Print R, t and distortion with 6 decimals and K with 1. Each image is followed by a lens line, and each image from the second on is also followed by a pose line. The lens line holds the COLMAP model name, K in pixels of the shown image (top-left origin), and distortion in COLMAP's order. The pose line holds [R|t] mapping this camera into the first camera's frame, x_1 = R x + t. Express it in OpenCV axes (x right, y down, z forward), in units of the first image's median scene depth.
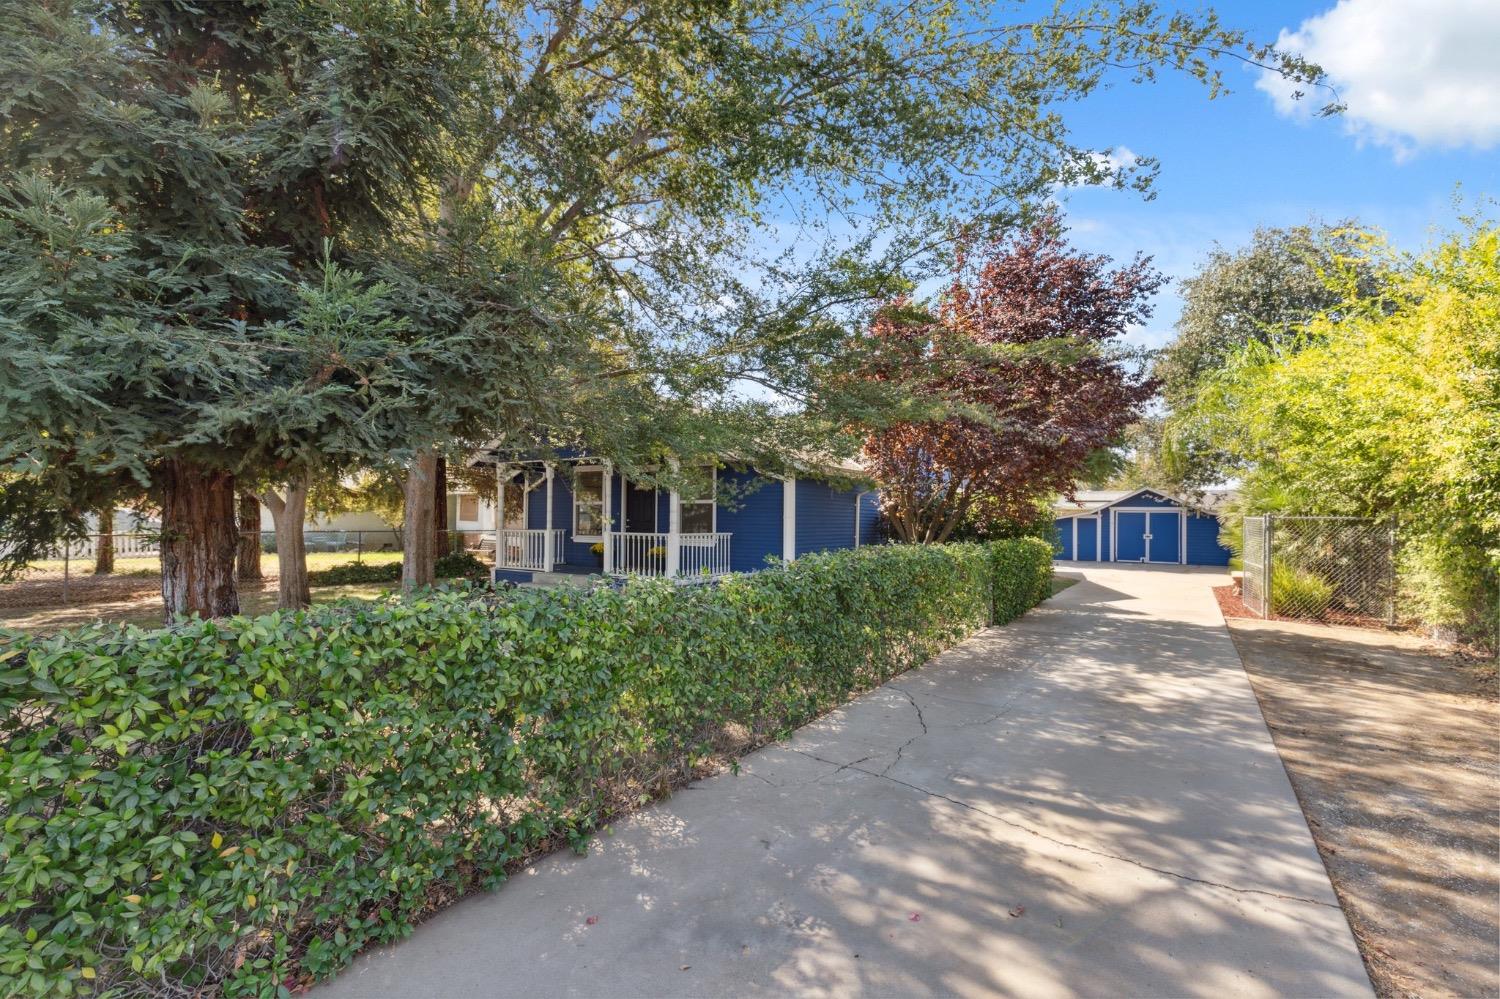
lens RADIAL K [[691.9, 0, 749.6], [0, 691.9, 502.8], [0, 0, 1]] dist [0.009337, -0.000986]
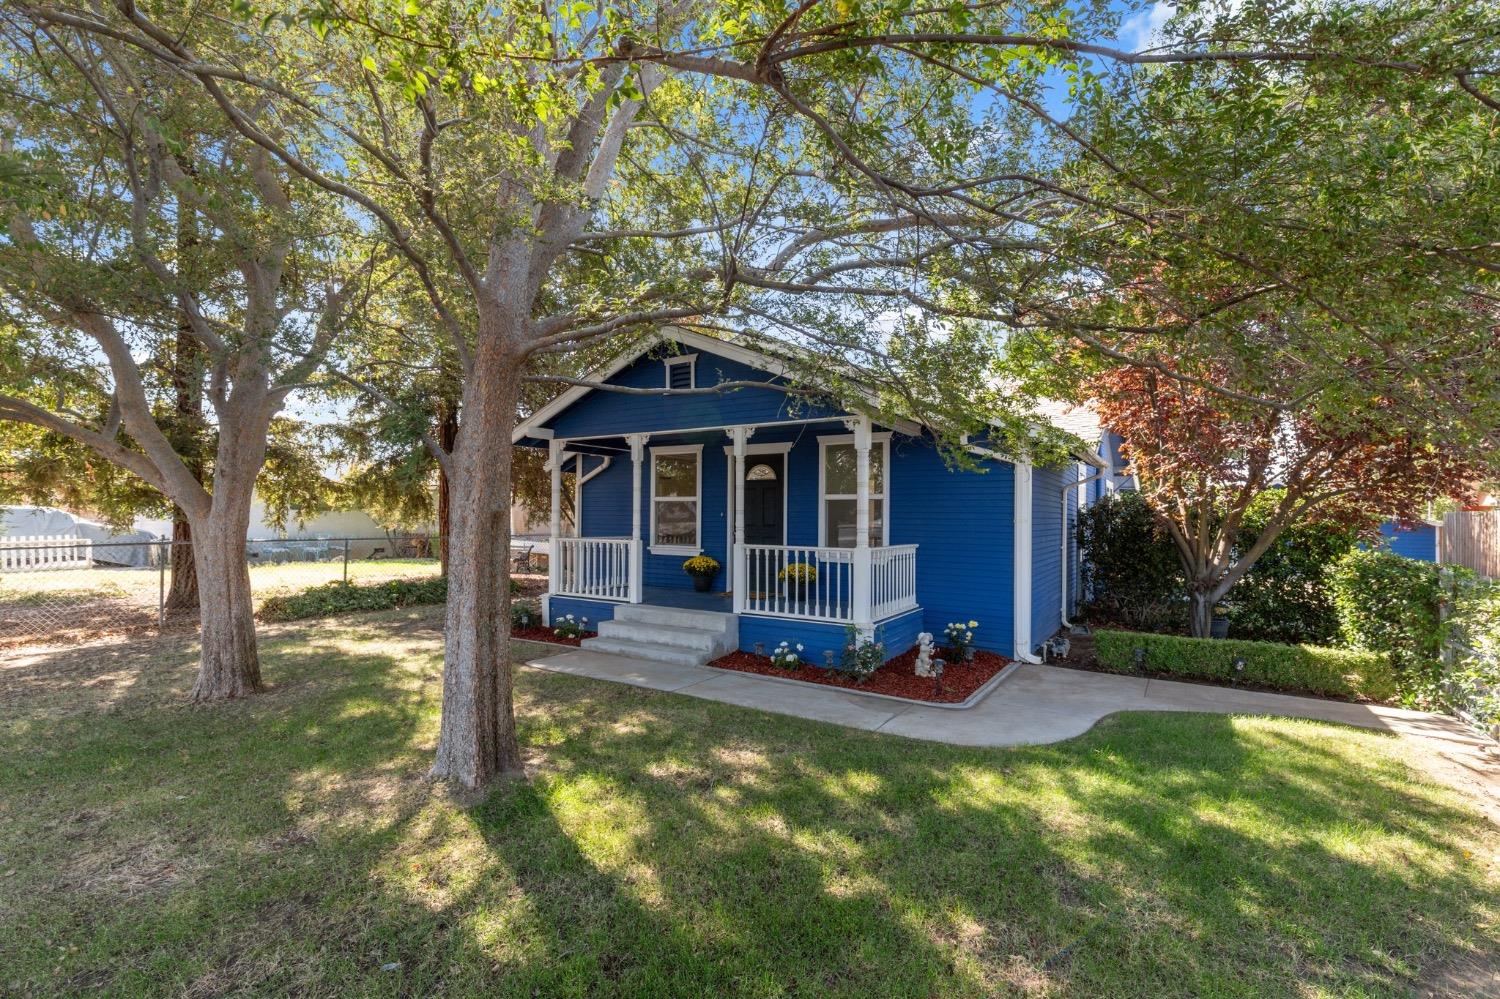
lens RADIAL K [[691.9, 0, 752.2], [0, 691.9, 509.1], [0, 0, 1]] dist [0.009337, -0.000986]
pose [[0.999826, 0.002199, 0.018525, -0.162341], [-0.002309, 0.999980, 0.005930, 0.005639], [-0.018512, -0.005972, 0.999811, 0.286943]]
